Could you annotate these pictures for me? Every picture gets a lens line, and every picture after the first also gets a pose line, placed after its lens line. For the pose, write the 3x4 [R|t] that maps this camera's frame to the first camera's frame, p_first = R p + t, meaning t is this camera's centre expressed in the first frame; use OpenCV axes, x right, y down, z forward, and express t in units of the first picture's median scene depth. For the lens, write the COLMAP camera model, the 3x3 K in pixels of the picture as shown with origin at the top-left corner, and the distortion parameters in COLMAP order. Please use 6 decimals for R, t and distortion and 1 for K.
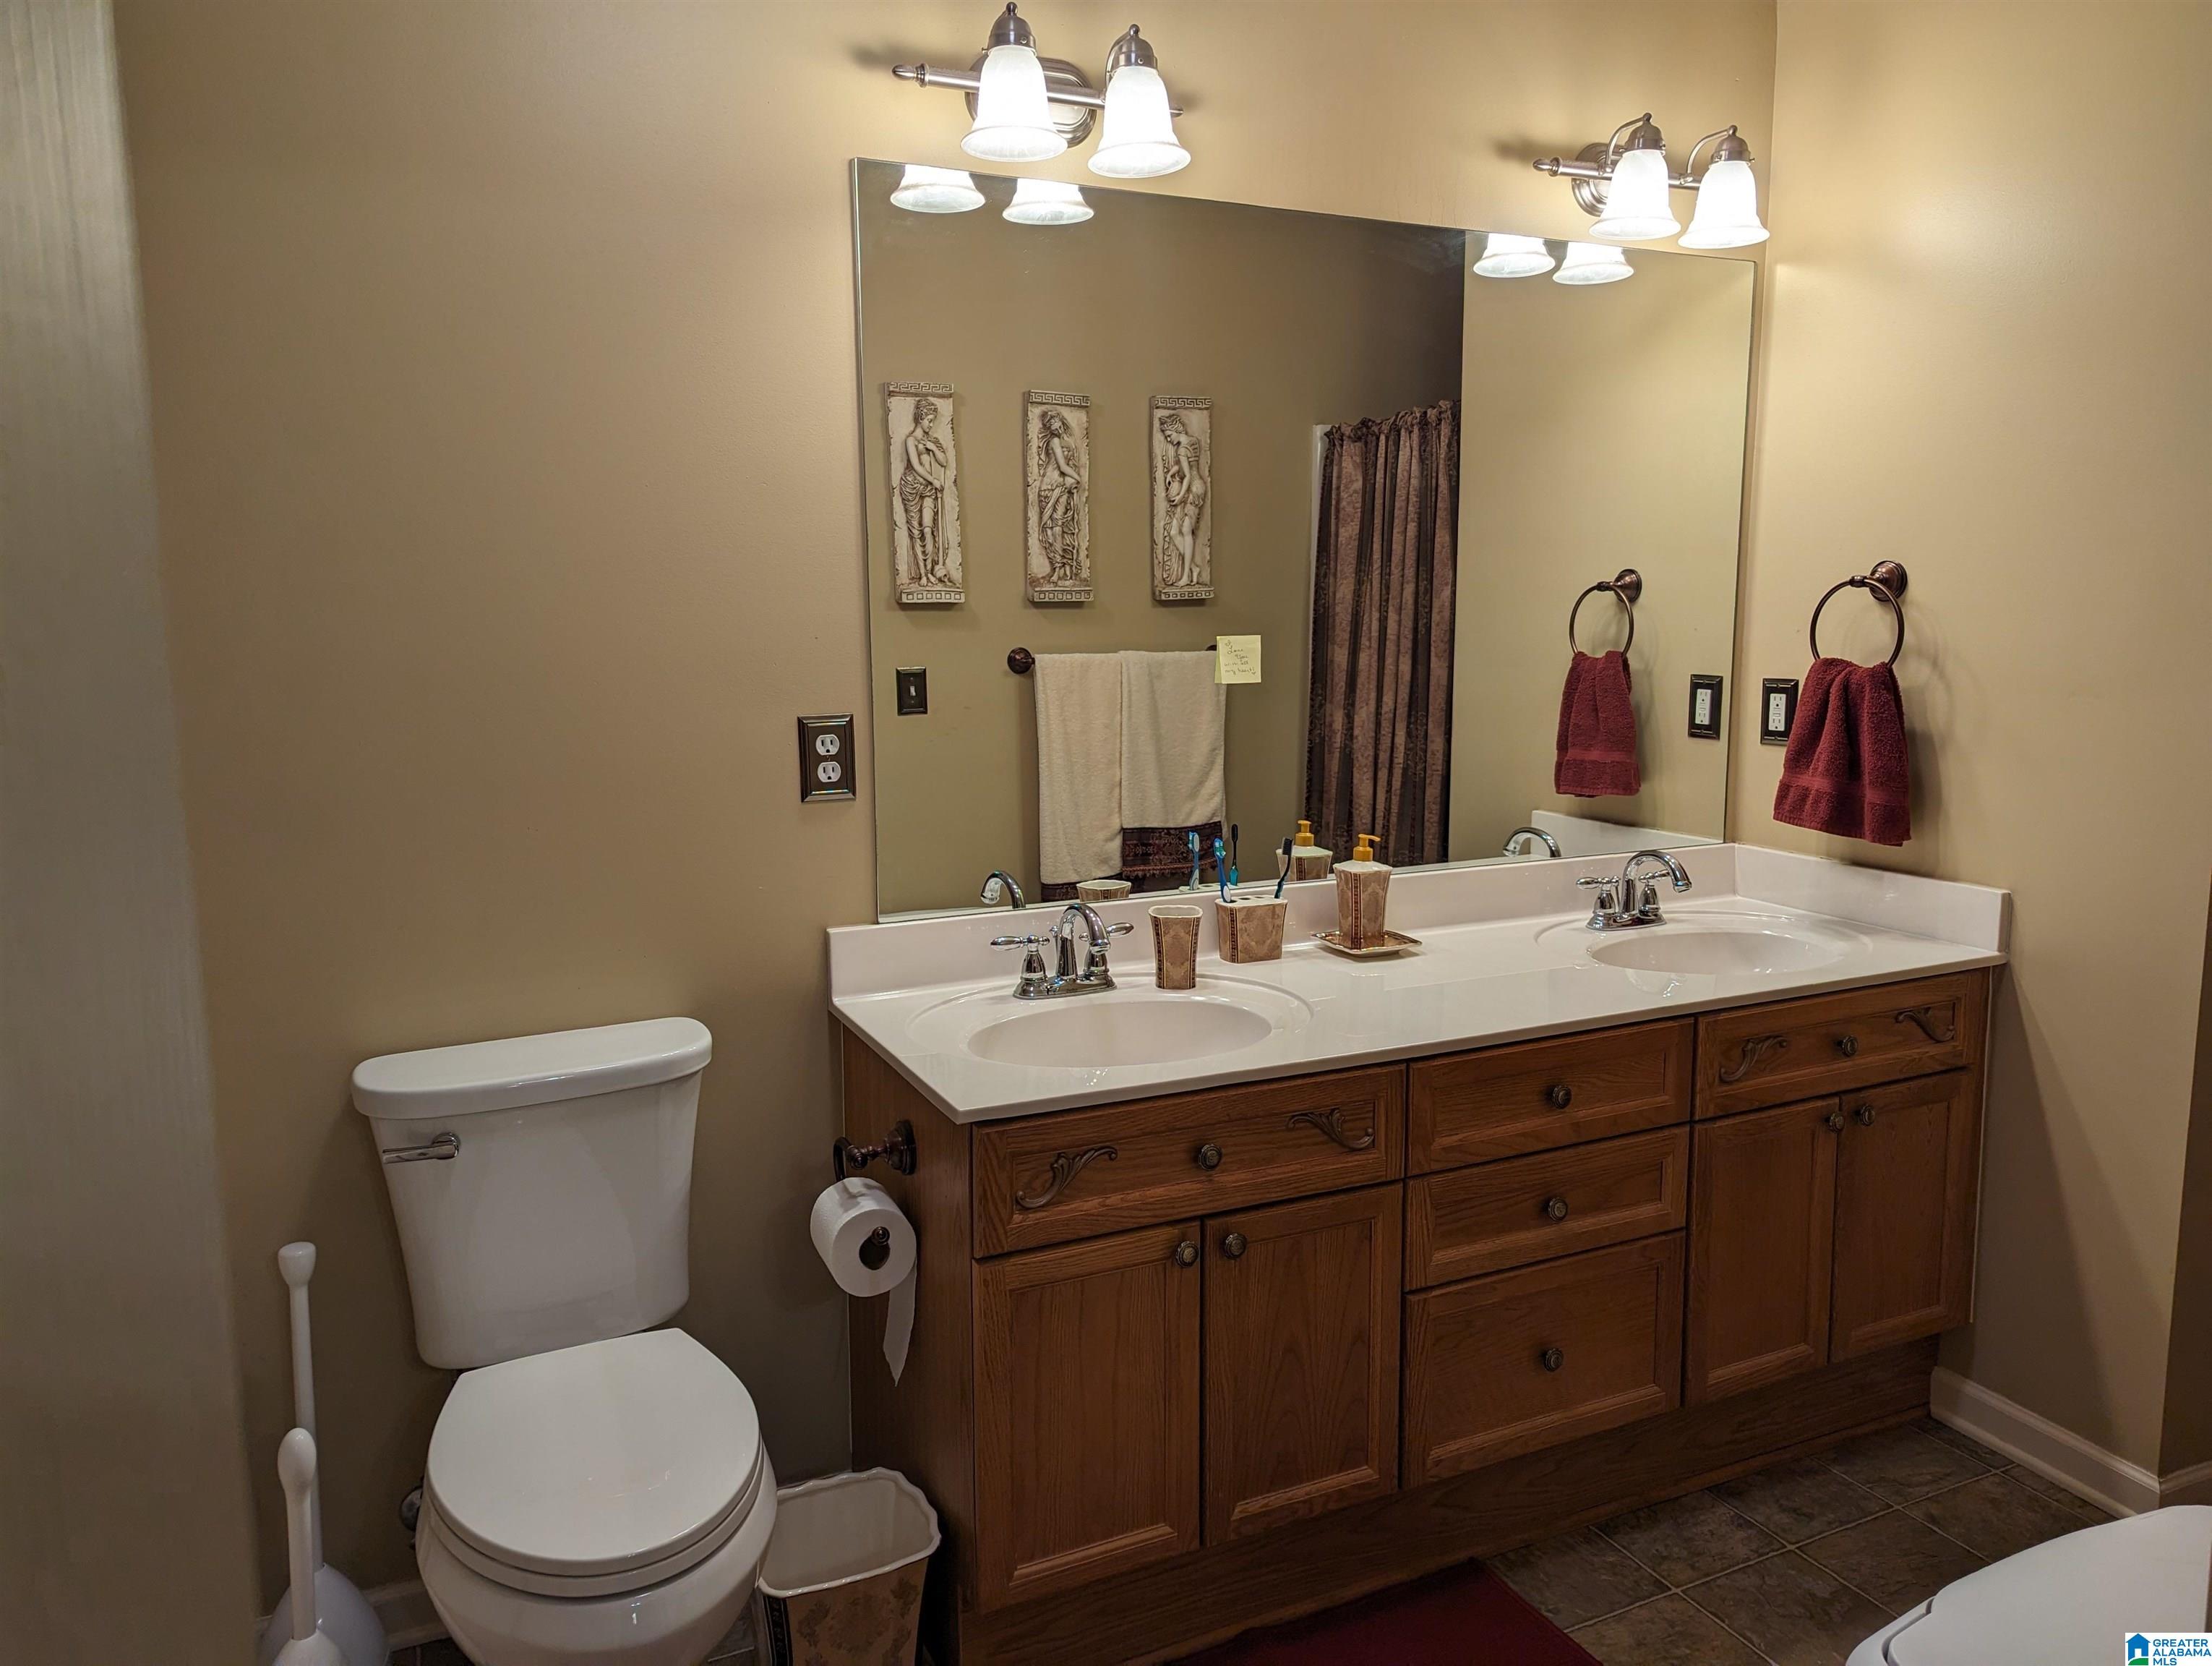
lens RADIAL K [[1559.0, 0, 1110.1], [0, 1559.0, 835.7], [0, 0, 1]] dist [0.060489, -0.058130]
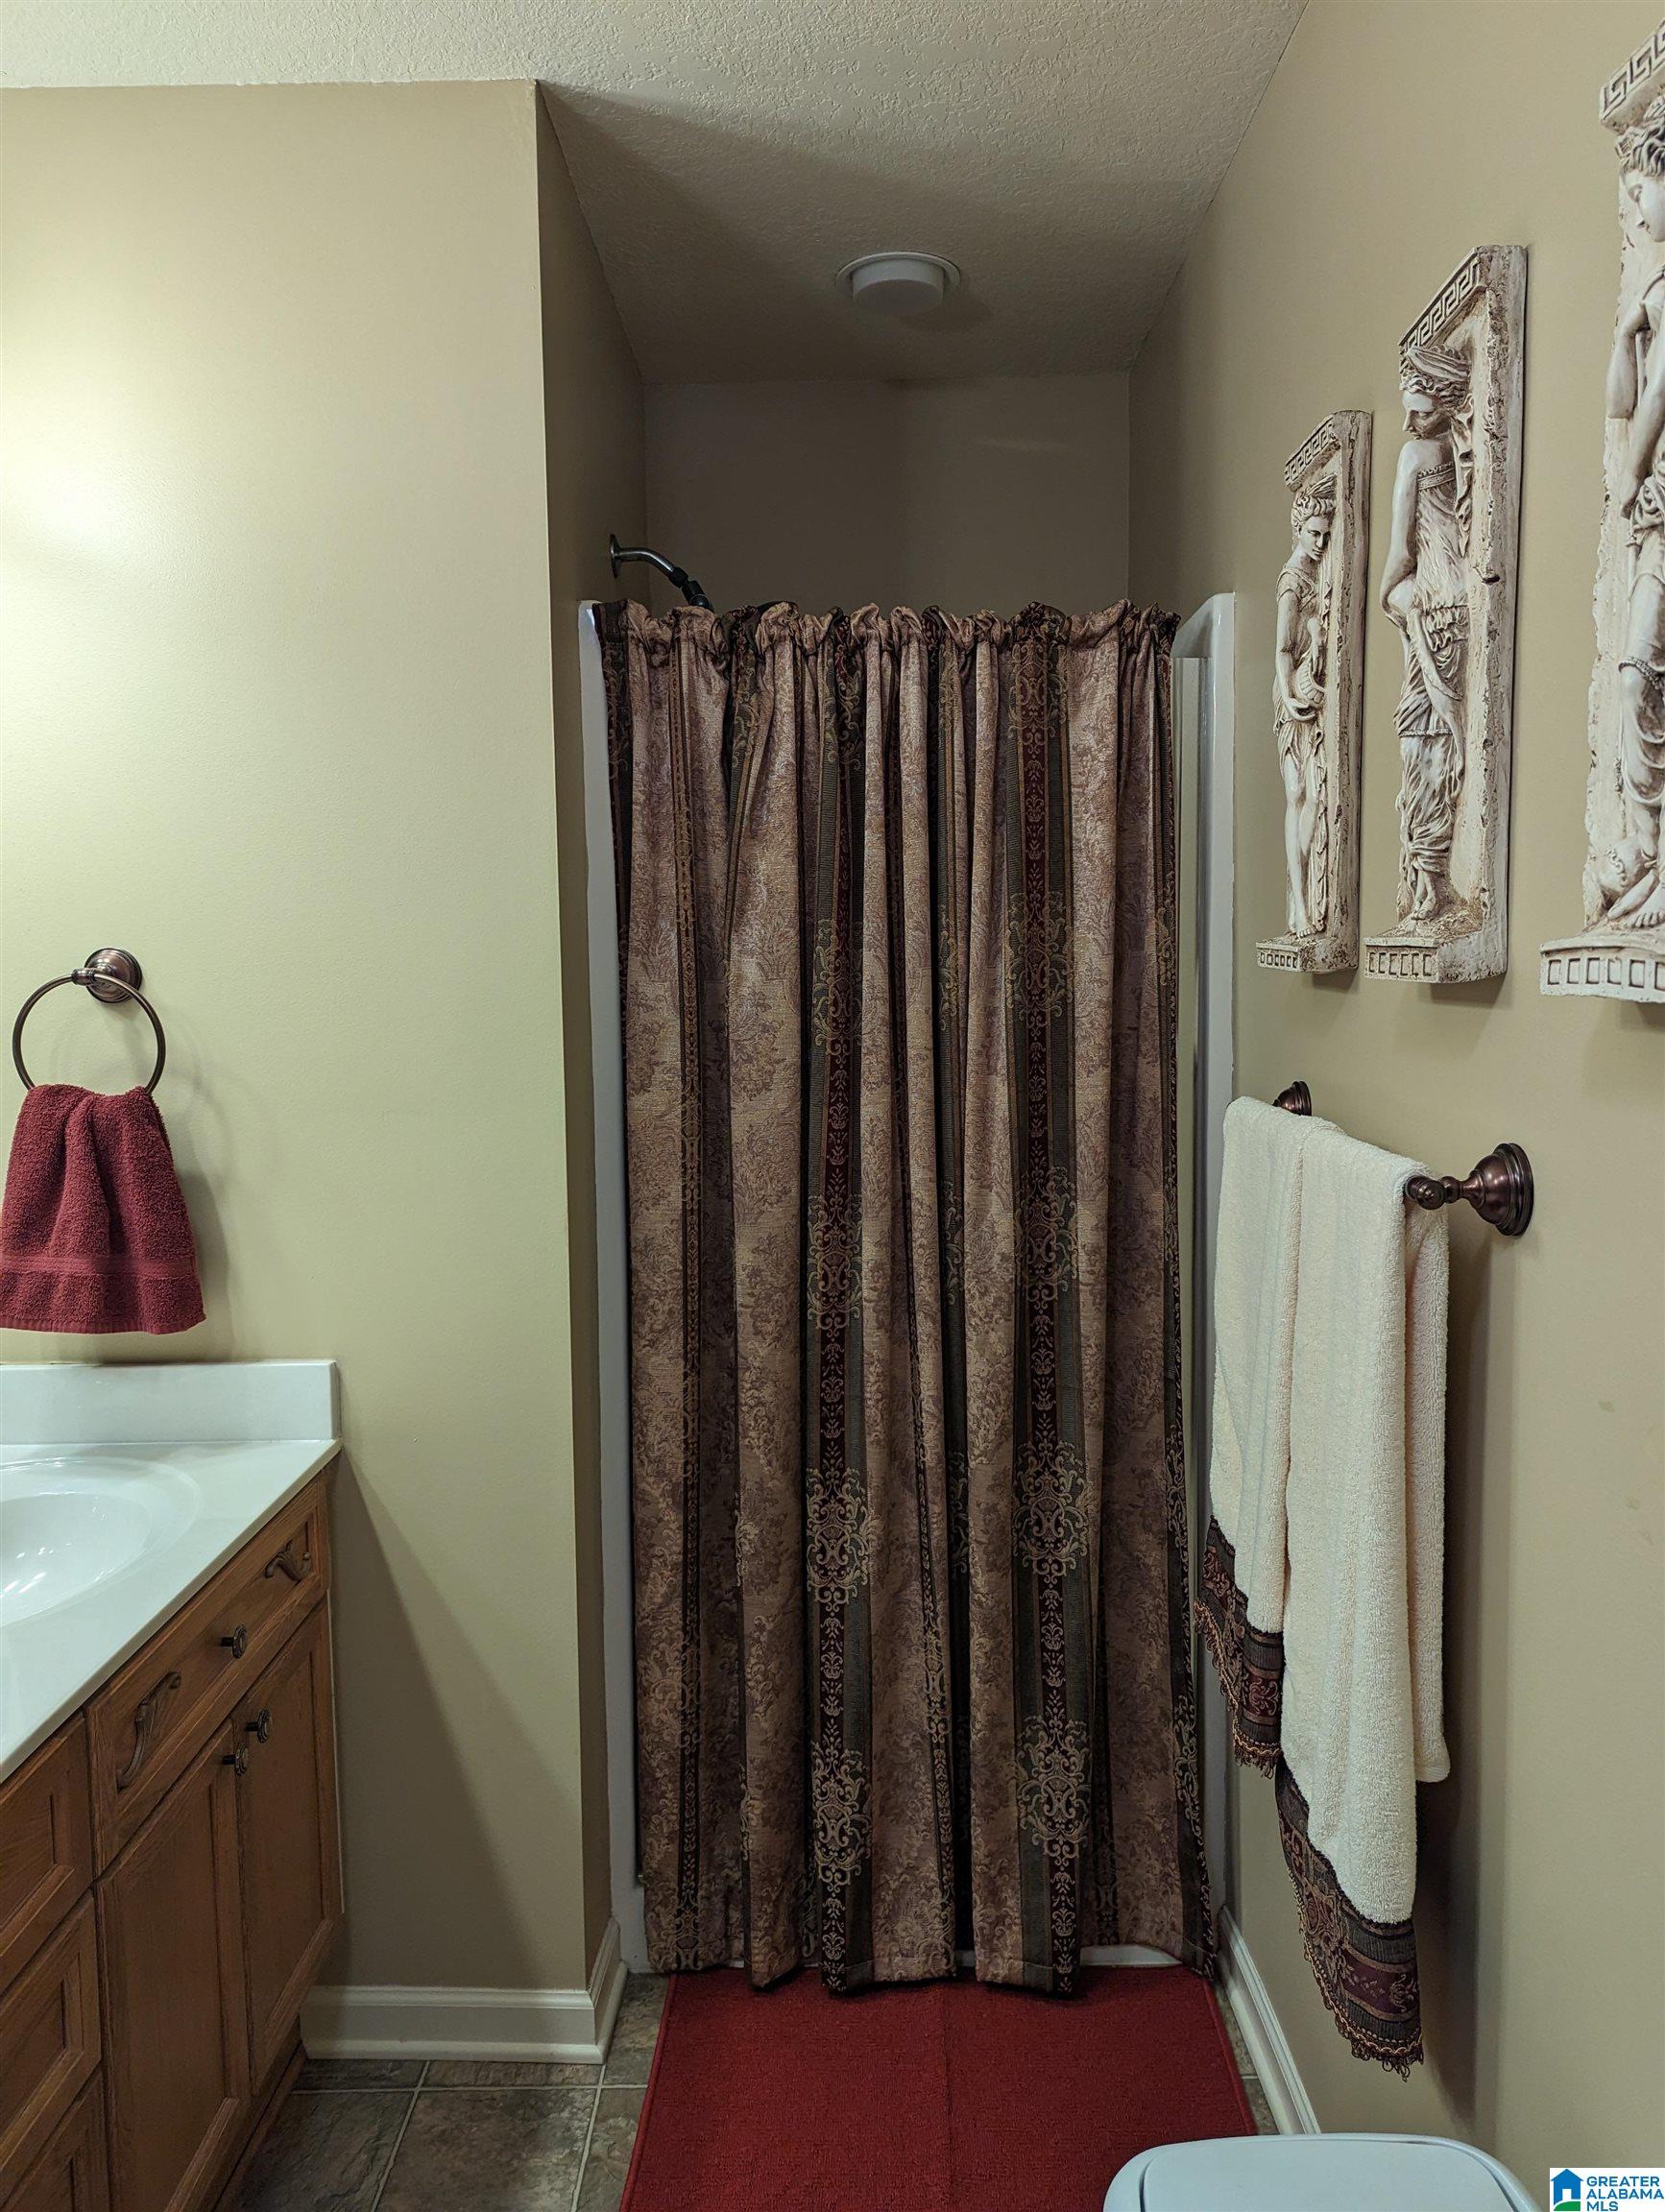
lens RADIAL K [[1556.5, 0, 826.8], [0, 1556.5, 1085.1], [0, 0, 1]] dist [0.060142, -0.056436]
pose [[0.442289, -0.078640, 0.893418, -0.015348], [0.149104, 0.988733, 0.013215, -0.072582], [-0.884391, 0.127367, 0.449032, 0.392695]]
